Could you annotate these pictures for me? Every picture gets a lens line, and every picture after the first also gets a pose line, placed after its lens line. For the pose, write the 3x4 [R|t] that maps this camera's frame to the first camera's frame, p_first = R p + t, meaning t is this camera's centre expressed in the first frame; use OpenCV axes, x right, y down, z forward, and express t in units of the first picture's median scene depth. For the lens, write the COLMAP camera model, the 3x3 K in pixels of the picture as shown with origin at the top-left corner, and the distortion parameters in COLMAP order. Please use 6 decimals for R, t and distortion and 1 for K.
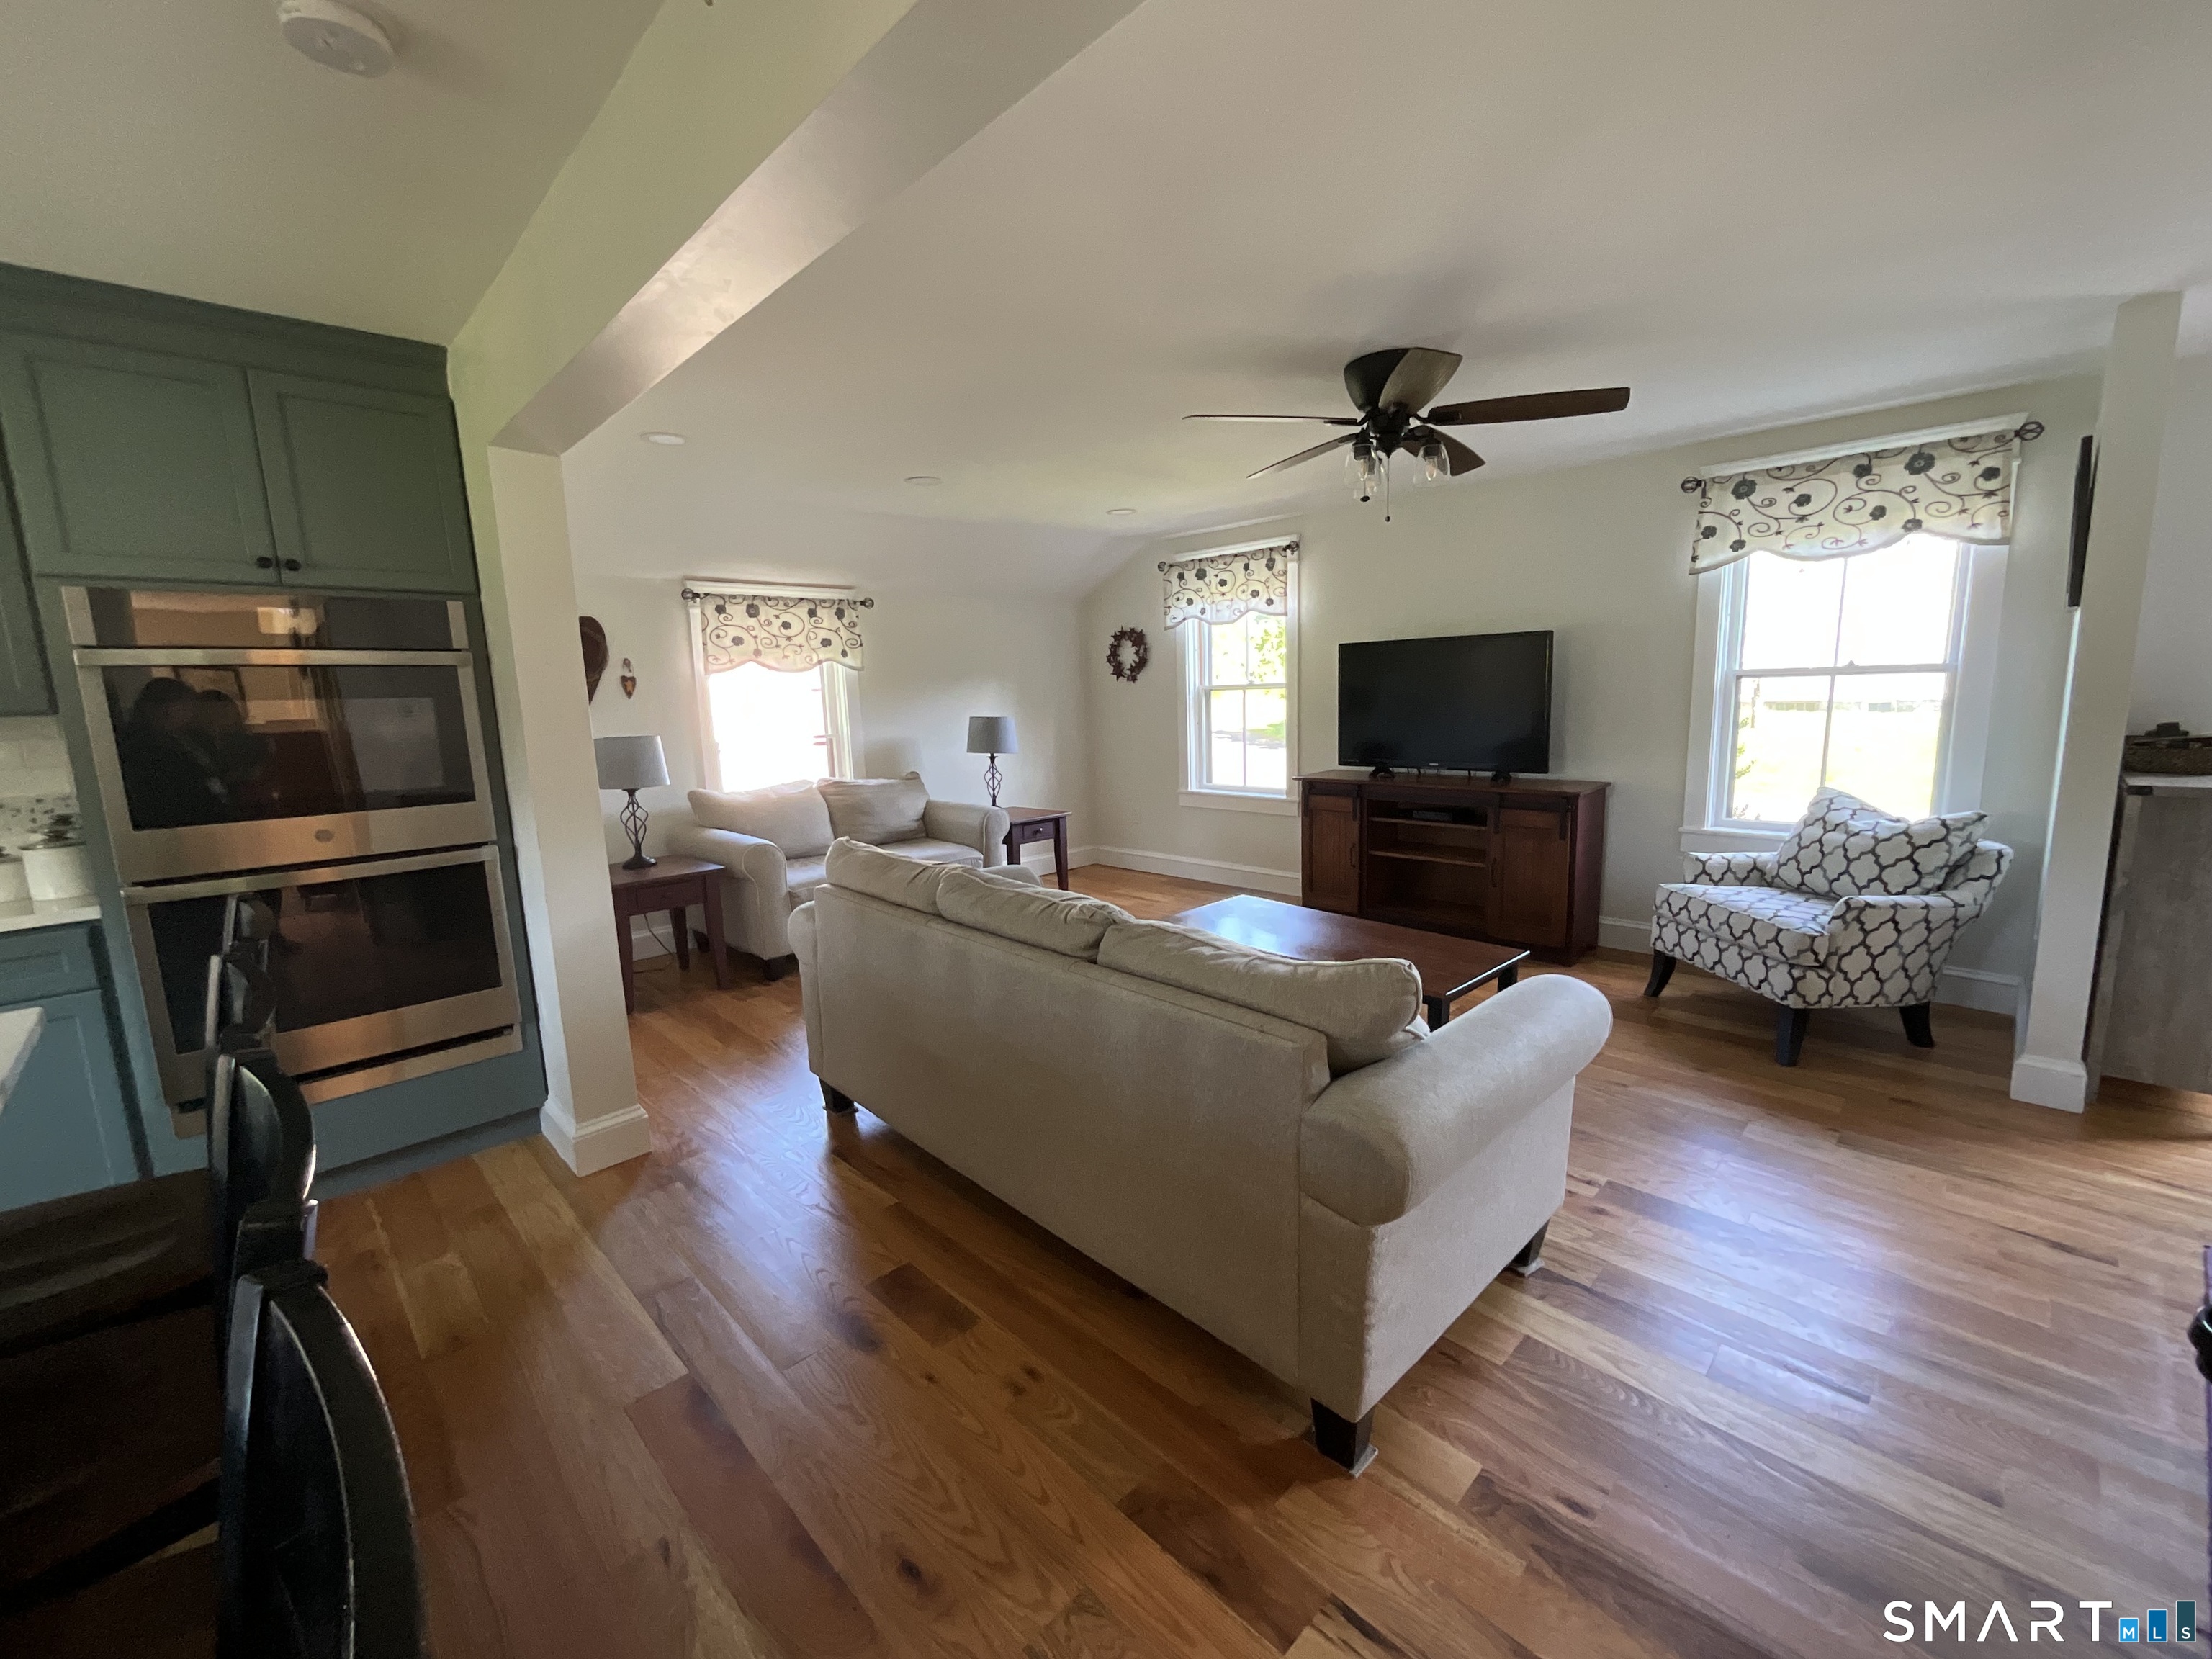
lens RADIAL K [[899.0, 0, 1103.9], [0, 899.0, 831.4], [0, 0, 1]] dist [0.003108, -0.000952]
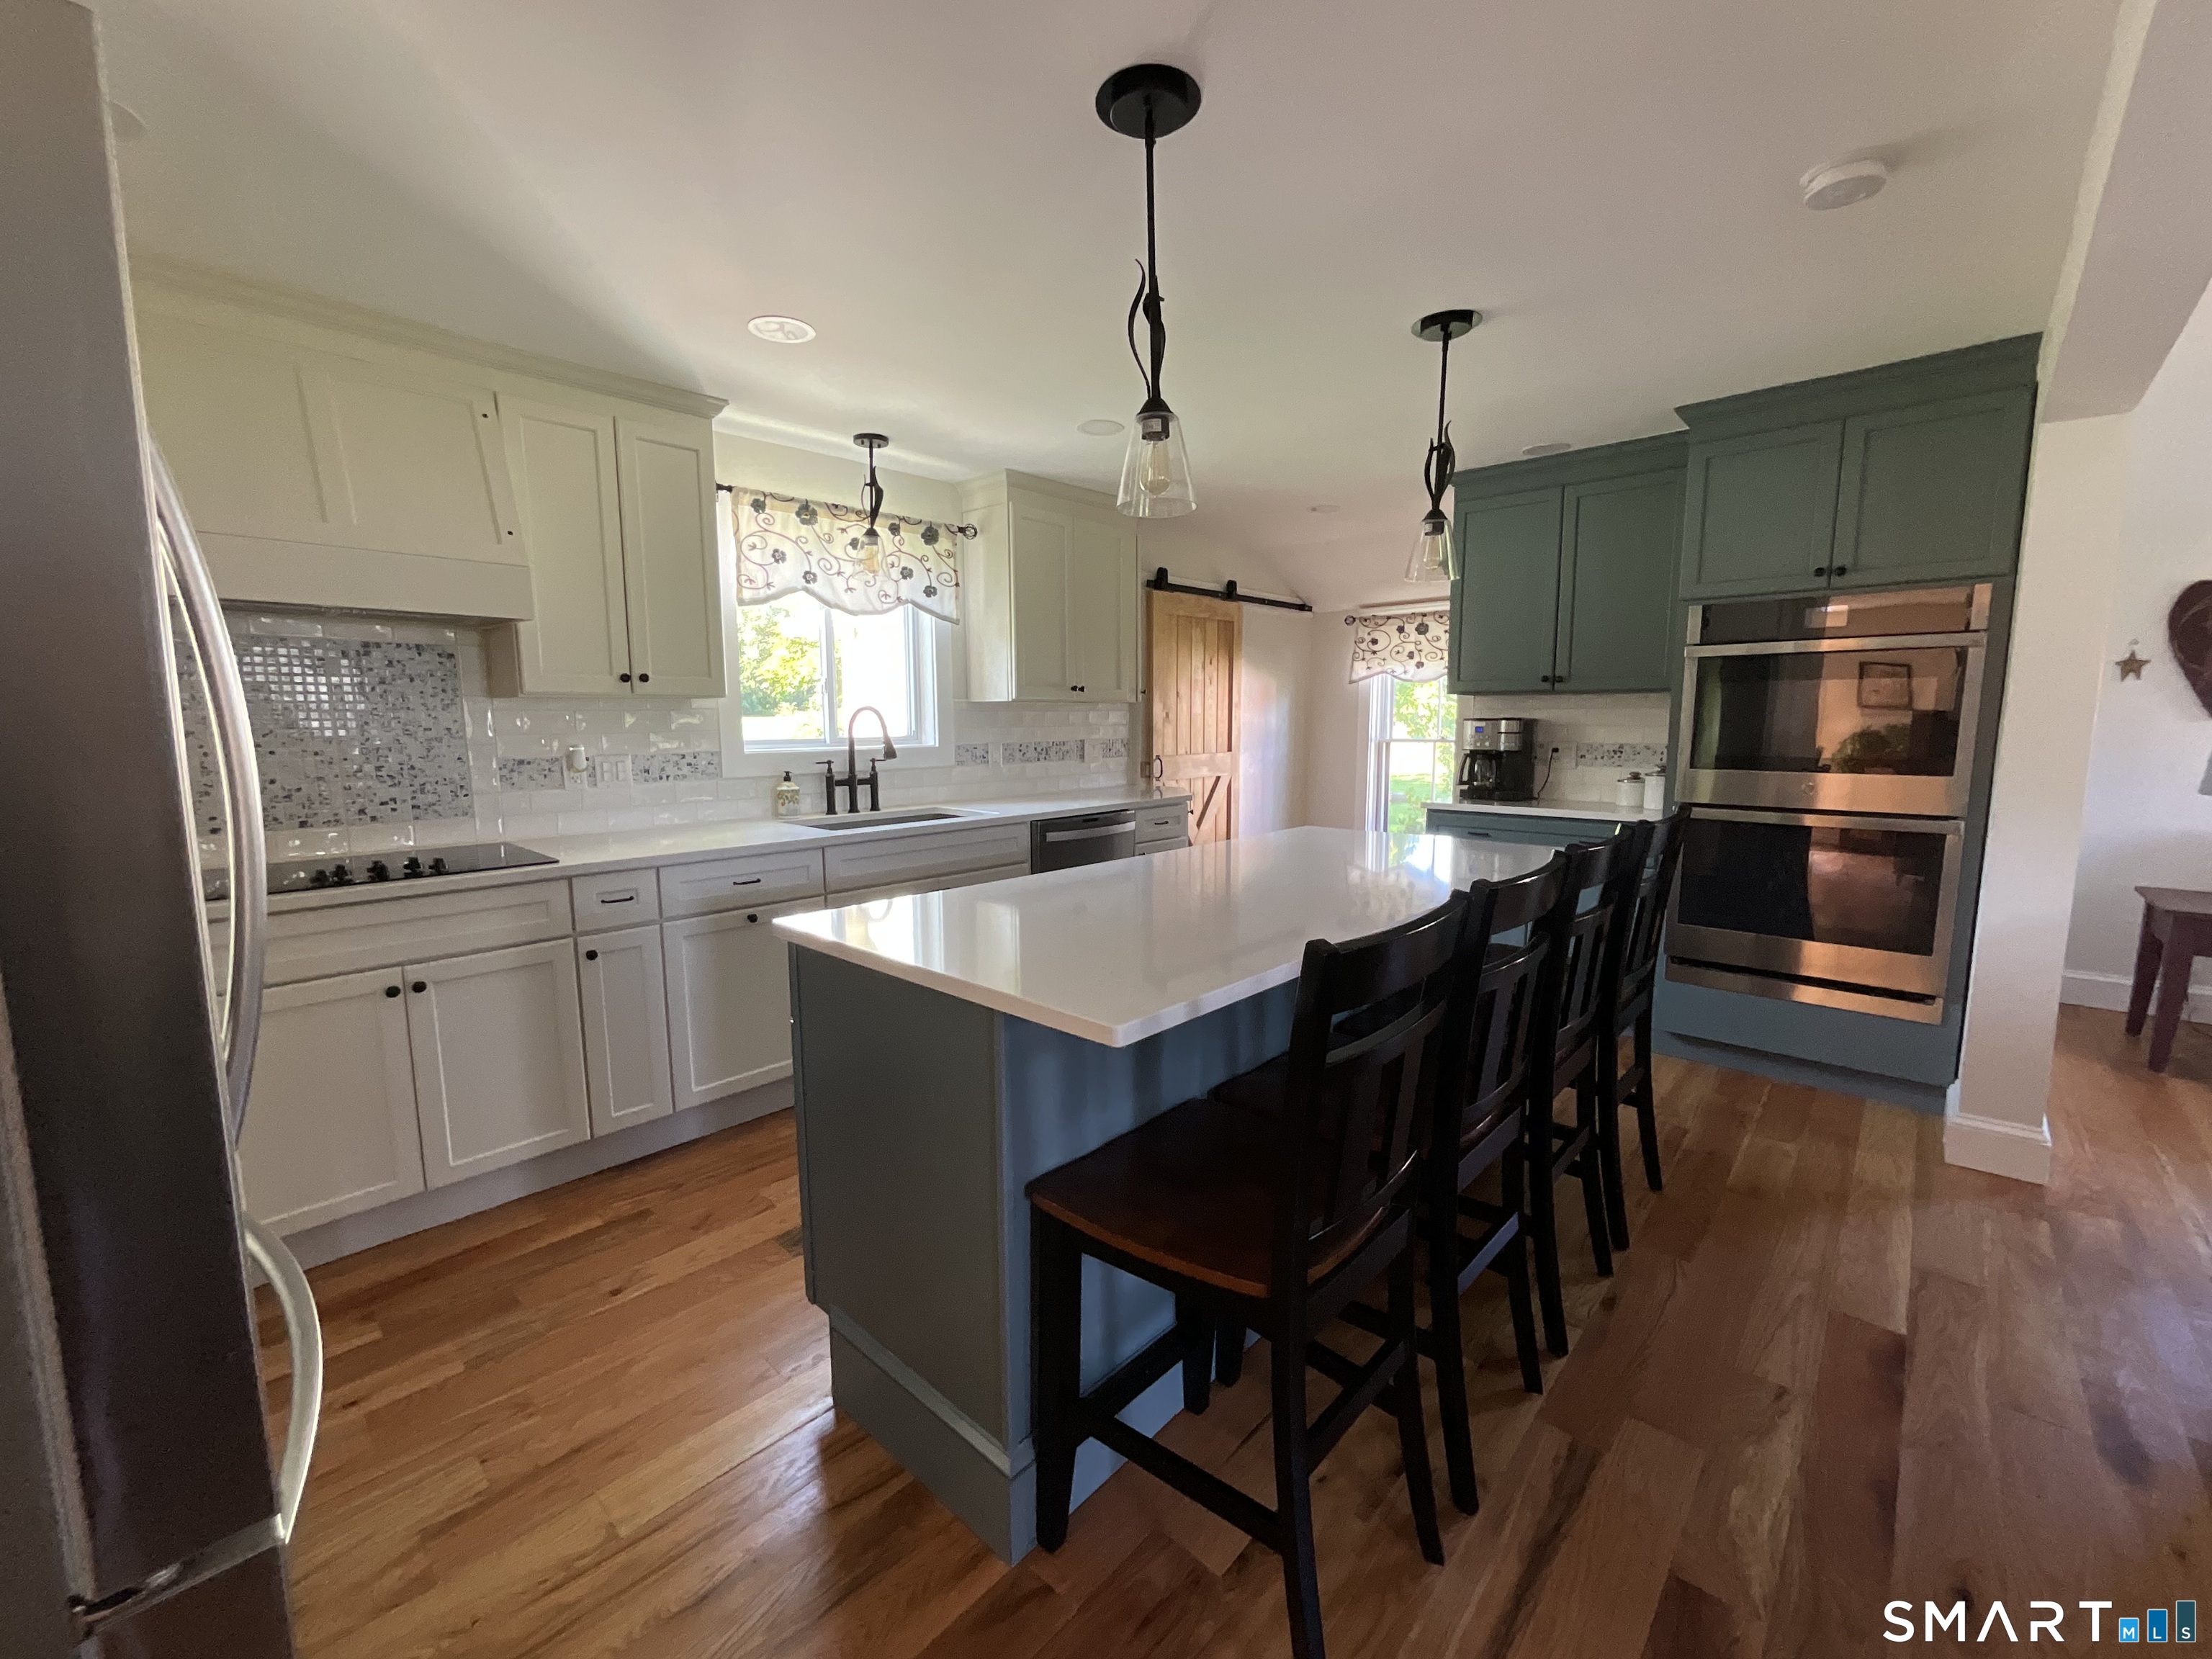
lens RADIAL K [[899.0, 0, 1109.8], [0, 899.0, 826.7], [0, 0, 1]] dist [0.003108, -0.000952]
pose [[0.046353, 0.152504, -0.987215, 0.200434], [-0.150131, 0.978116, 0.144050, 0.013256], [0.987579, 0.141534, 0.068235, -0.018794]]
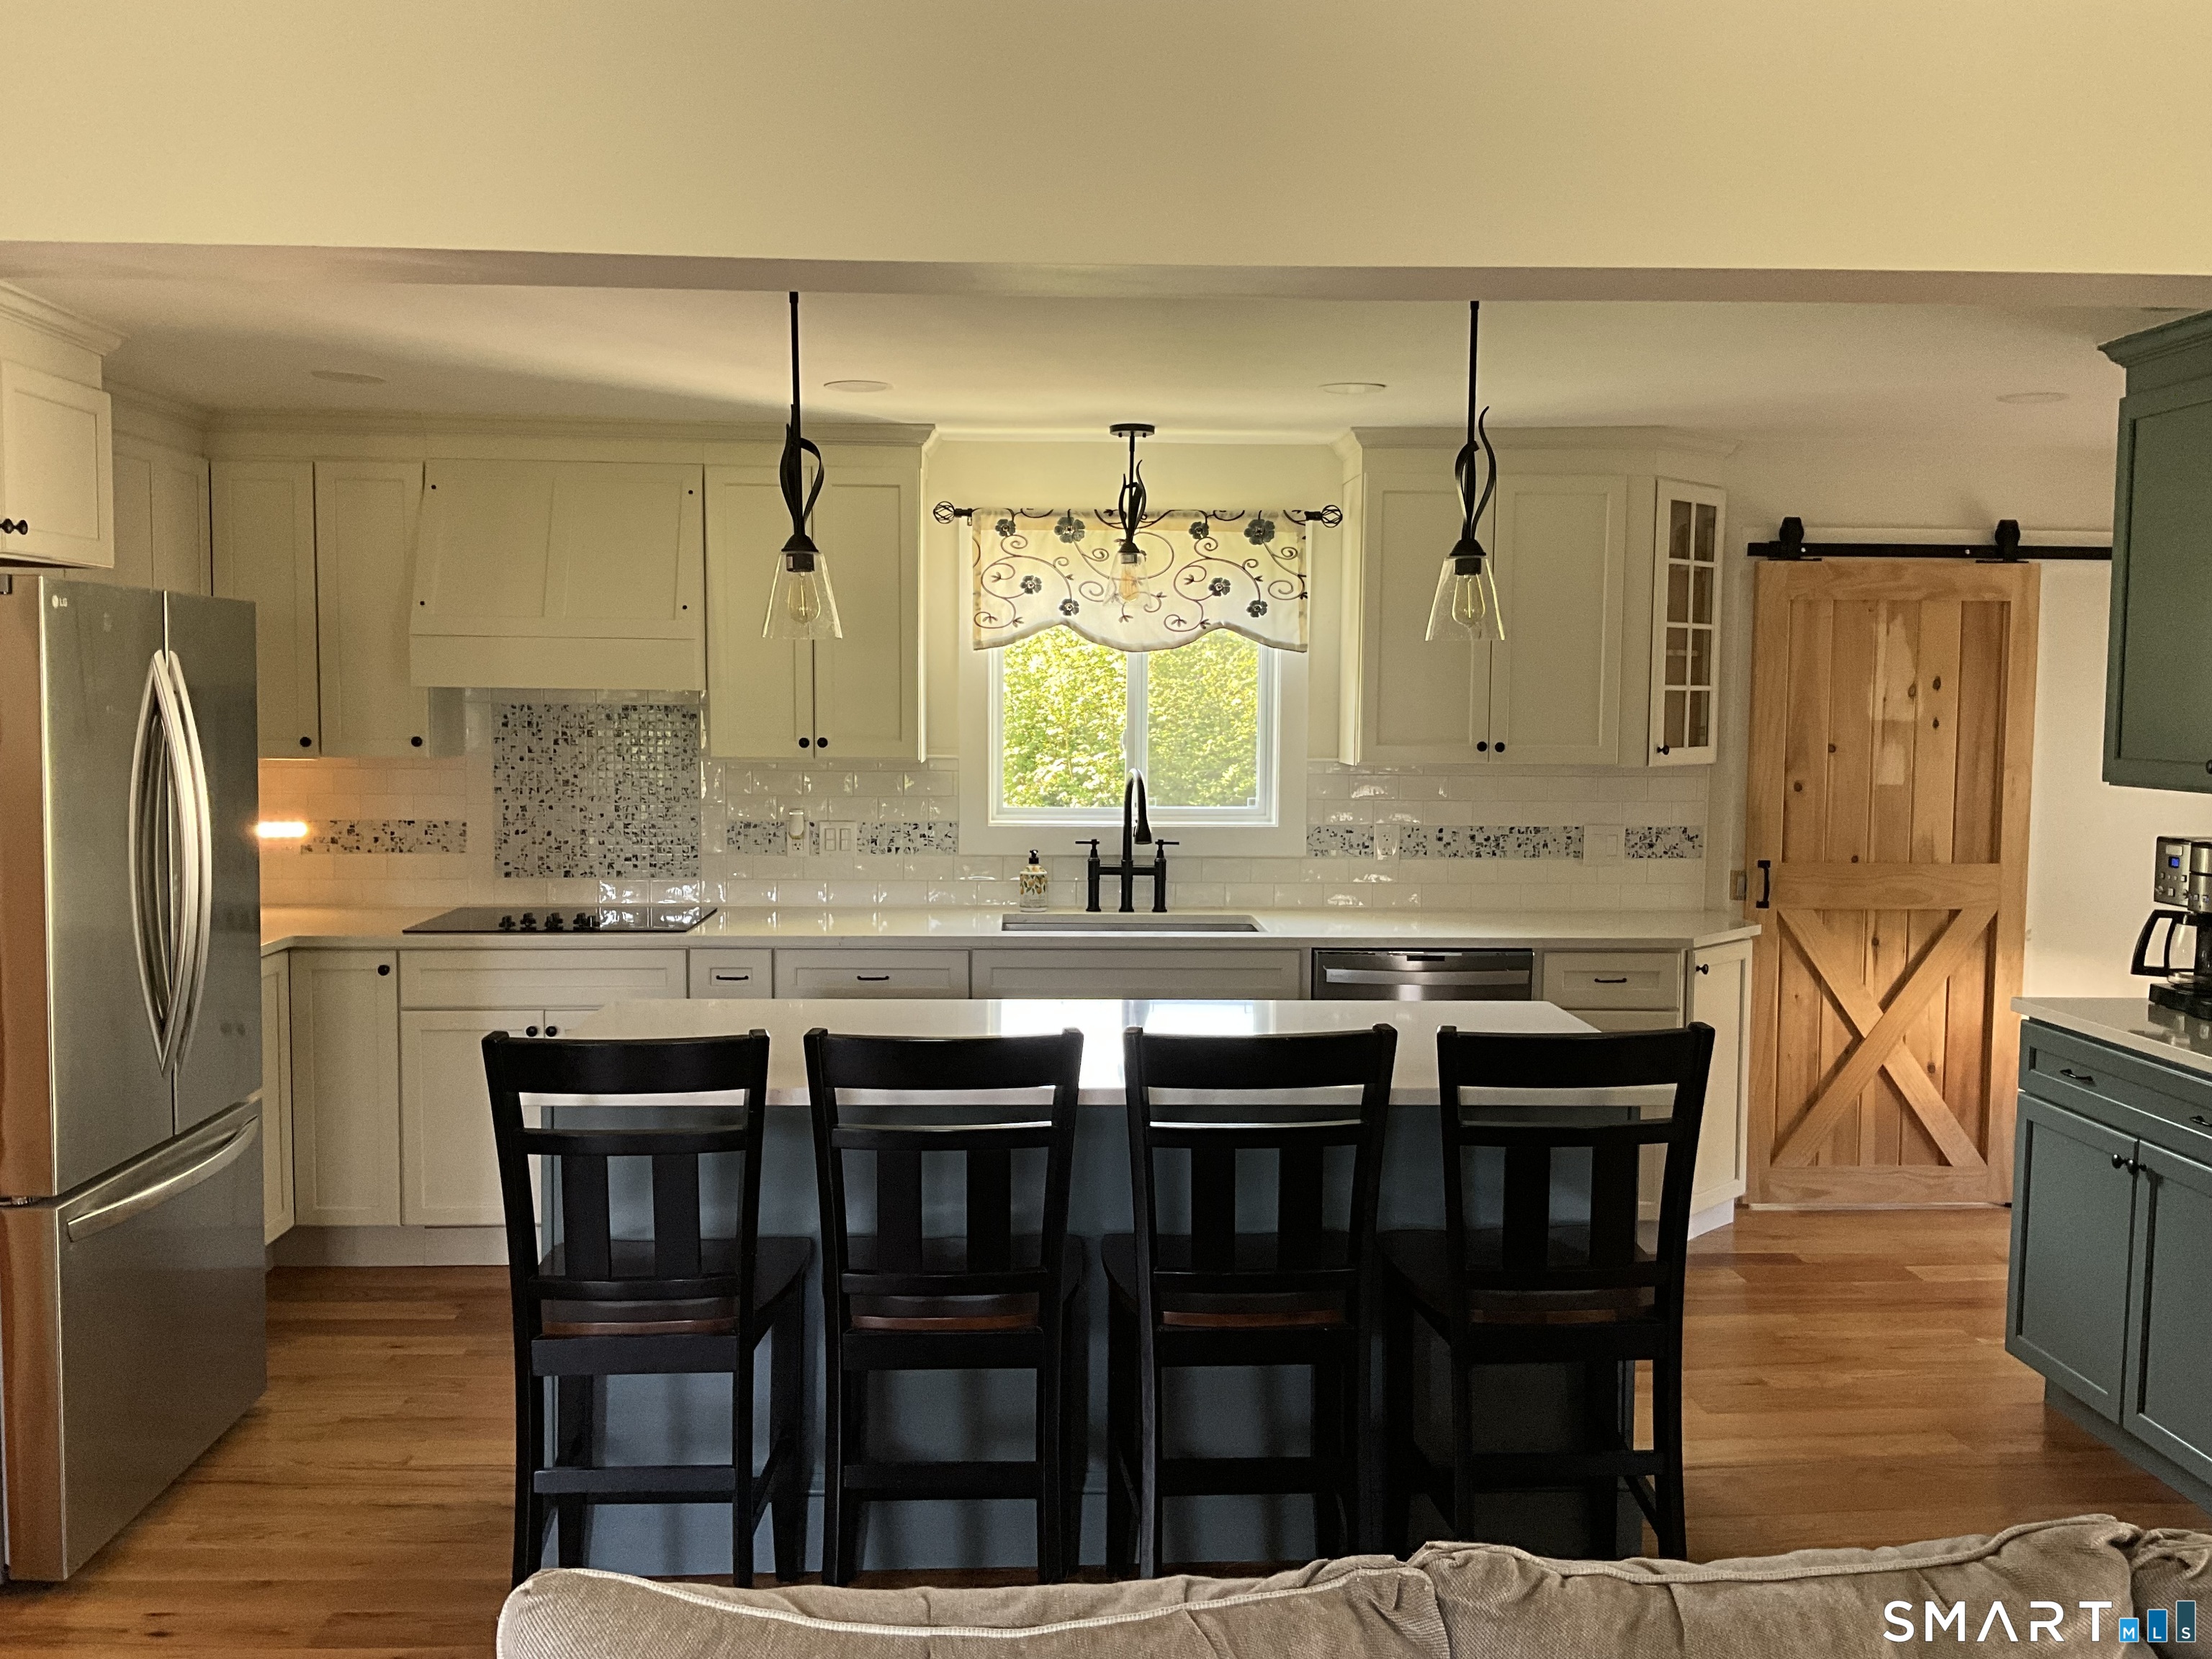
lens RADIAL K [[1866.7, 0, 1129.6], [0, 1866.7, 837.7], [0, 0, 1]] dist [0.075421, -0.013470]
pose [[-0.661340, 0.081762, -0.745616, 0.335592], [-0.105246, 0.974093, 0.200166, -0.176909], [0.742666, 0.210851, -0.635602, 0.710099]]
